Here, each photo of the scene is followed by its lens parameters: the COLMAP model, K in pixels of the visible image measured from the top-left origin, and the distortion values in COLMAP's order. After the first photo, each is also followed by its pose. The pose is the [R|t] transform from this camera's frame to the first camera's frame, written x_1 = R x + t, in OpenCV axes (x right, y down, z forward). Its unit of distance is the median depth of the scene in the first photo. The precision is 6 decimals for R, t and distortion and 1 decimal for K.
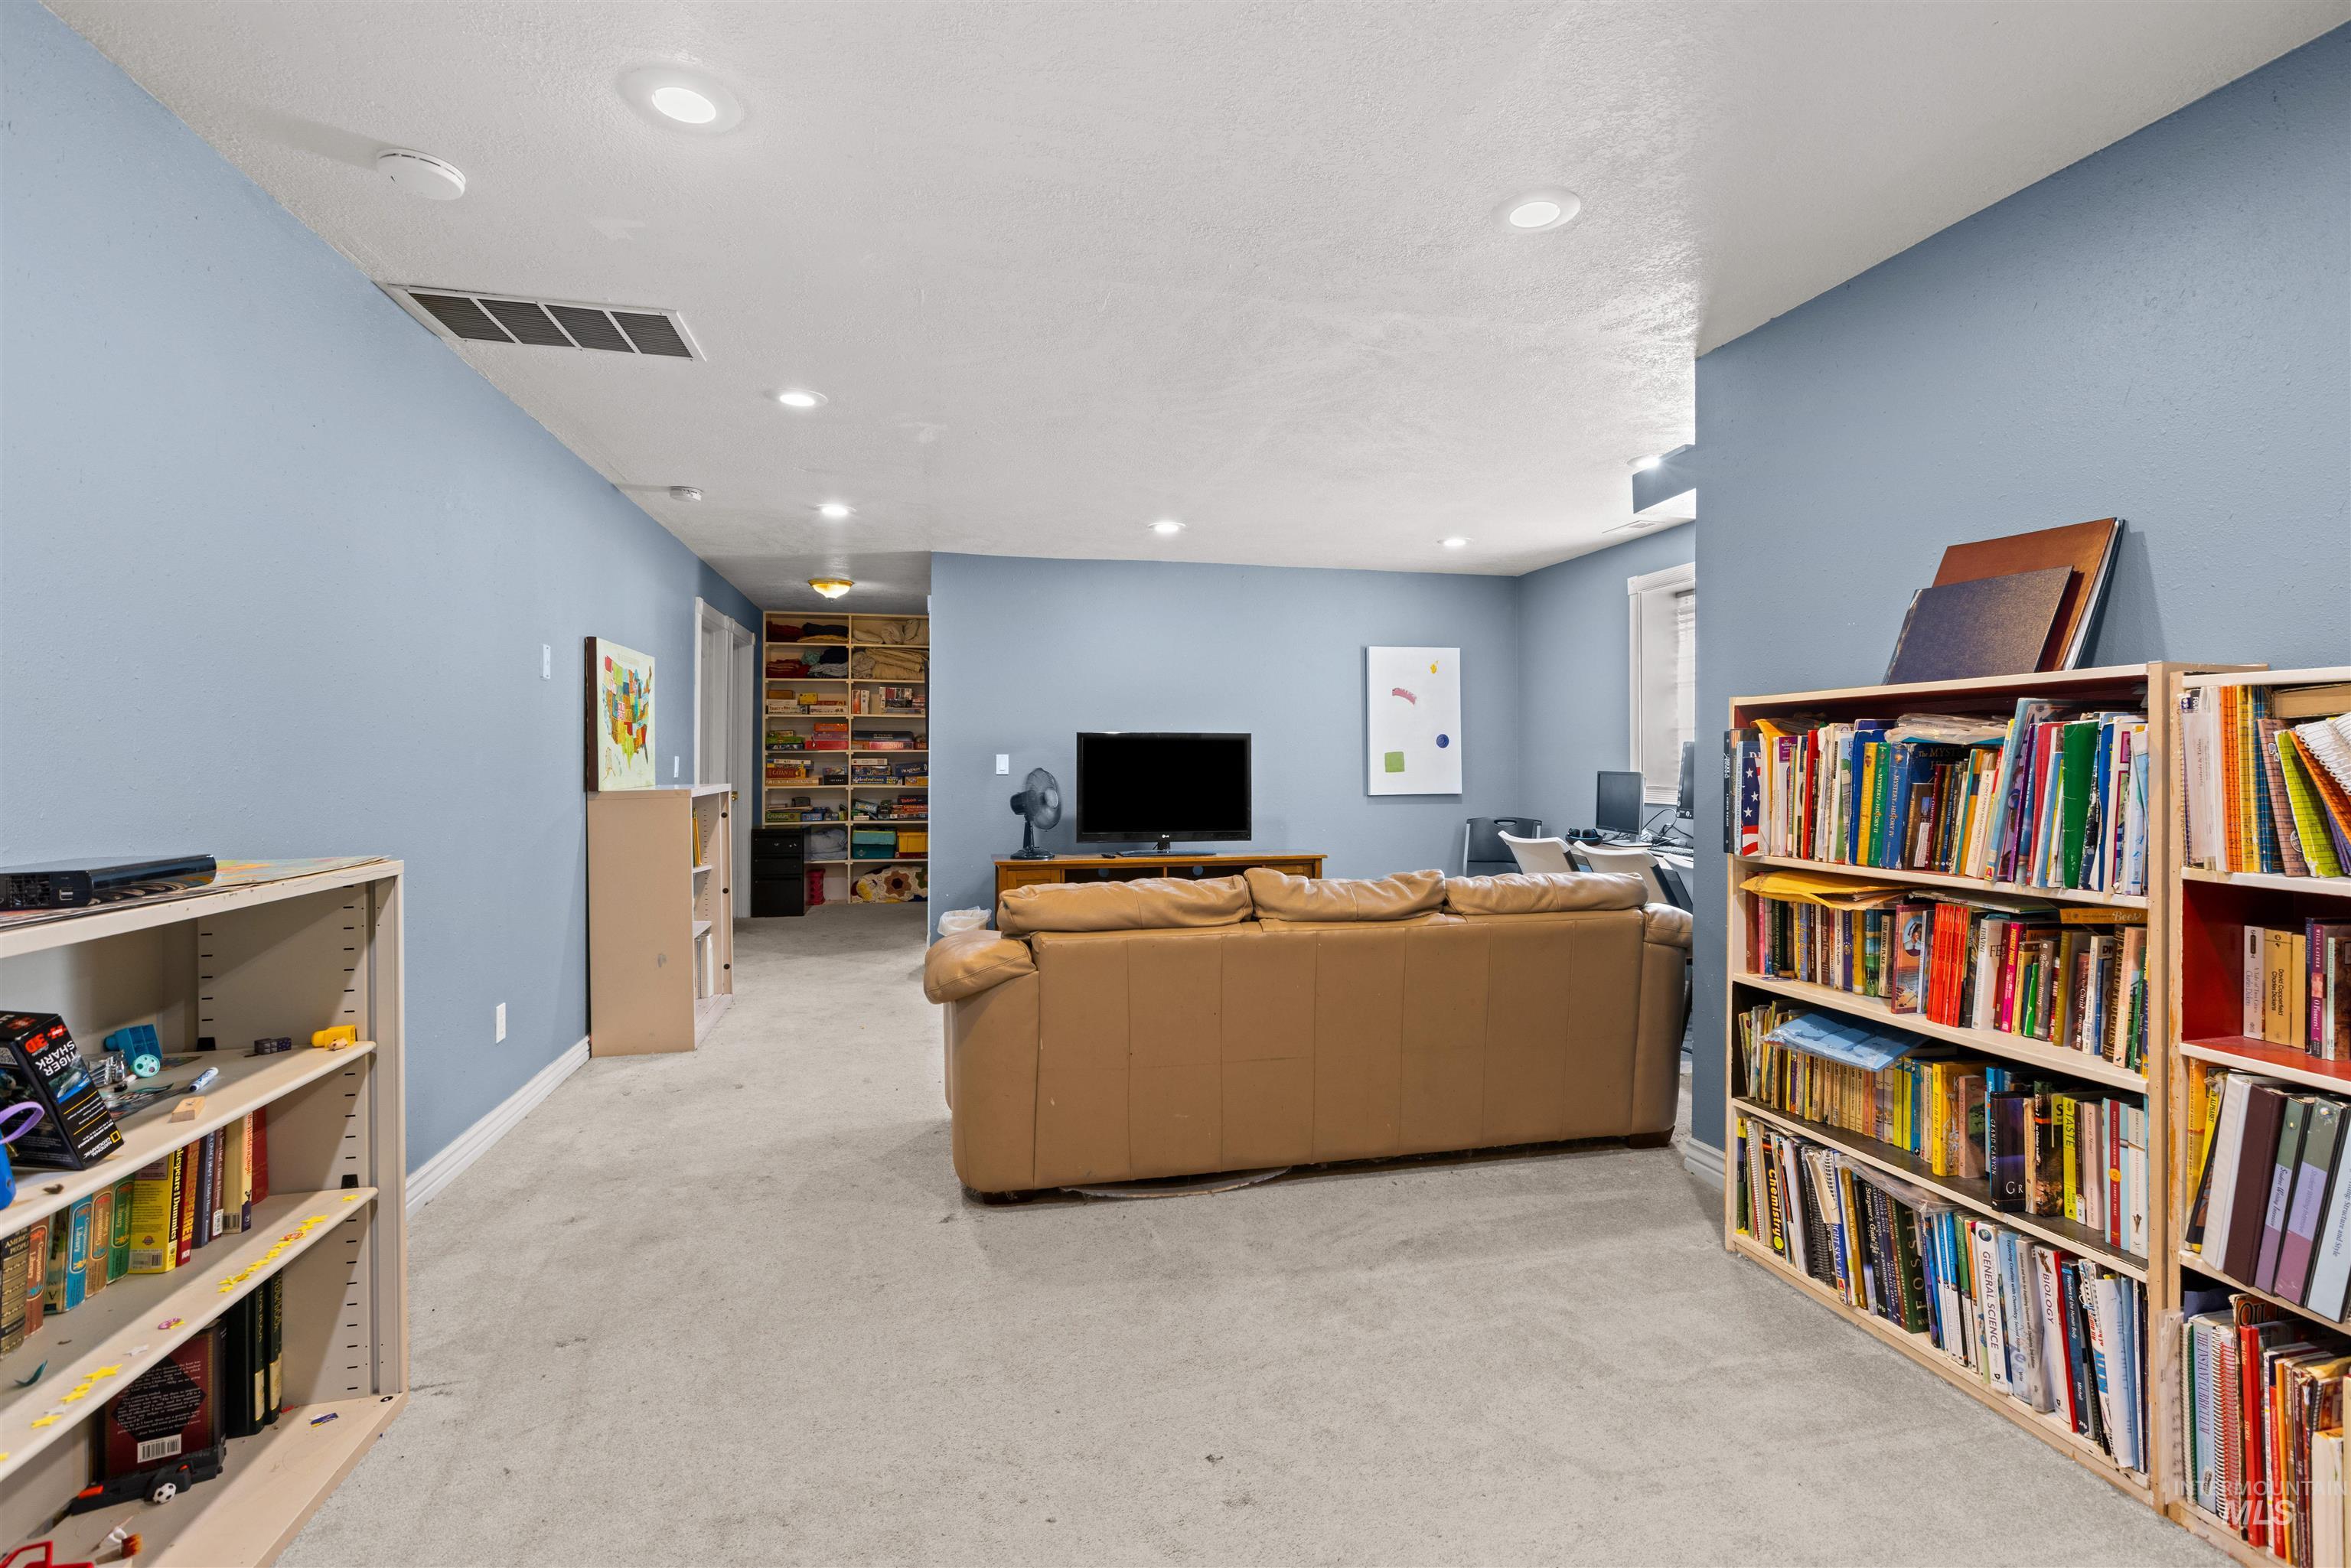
lens RADIAL K [[1083.0, 0, 1196.4], [0, 1083.0, 751.1], [0, 0, 1]] dist [0.002464, -0.000010]
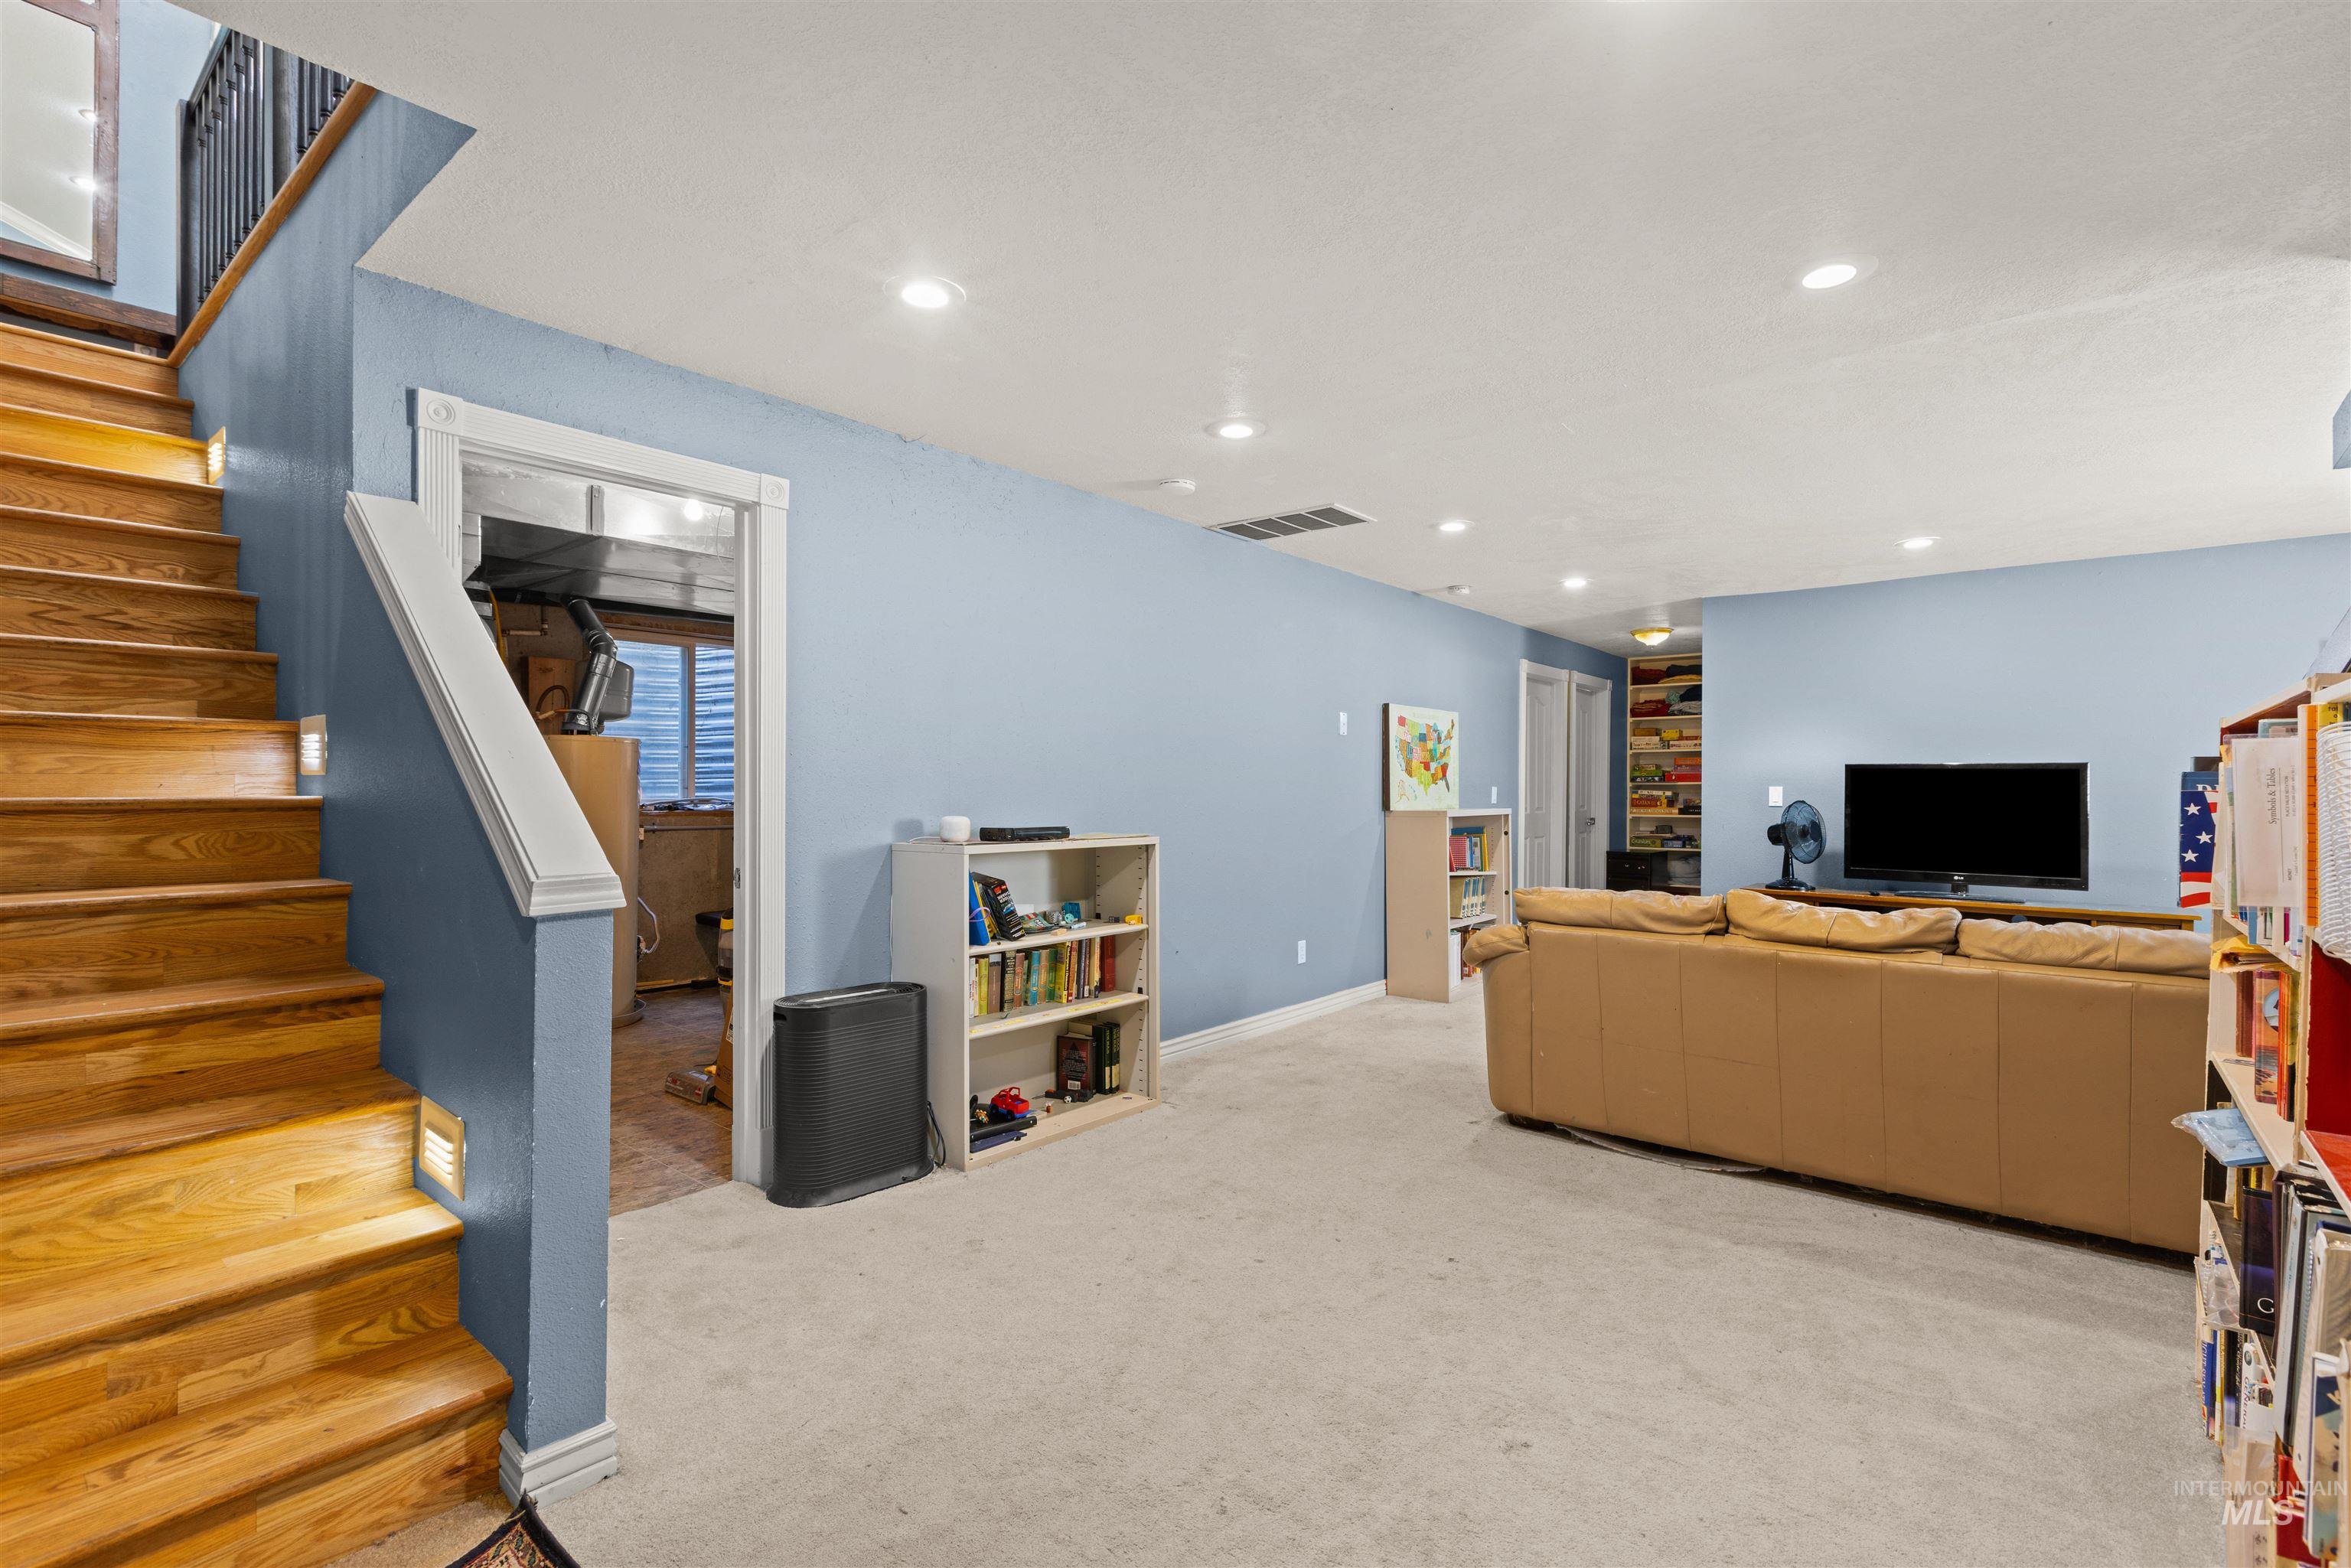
lens RADIAL K [[1083.0, 0, 1185.3], [0, 1083.0, 787.2], [0, 0, 1]] dist [0.002464, -0.000010]
pose [[0.599400, 0.003973, -0.800440, 0.586009], [-0.000967, 0.999991, 0.004240, 0.000165], [0.800449, -0.001767, 0.599398, -0.106817]]
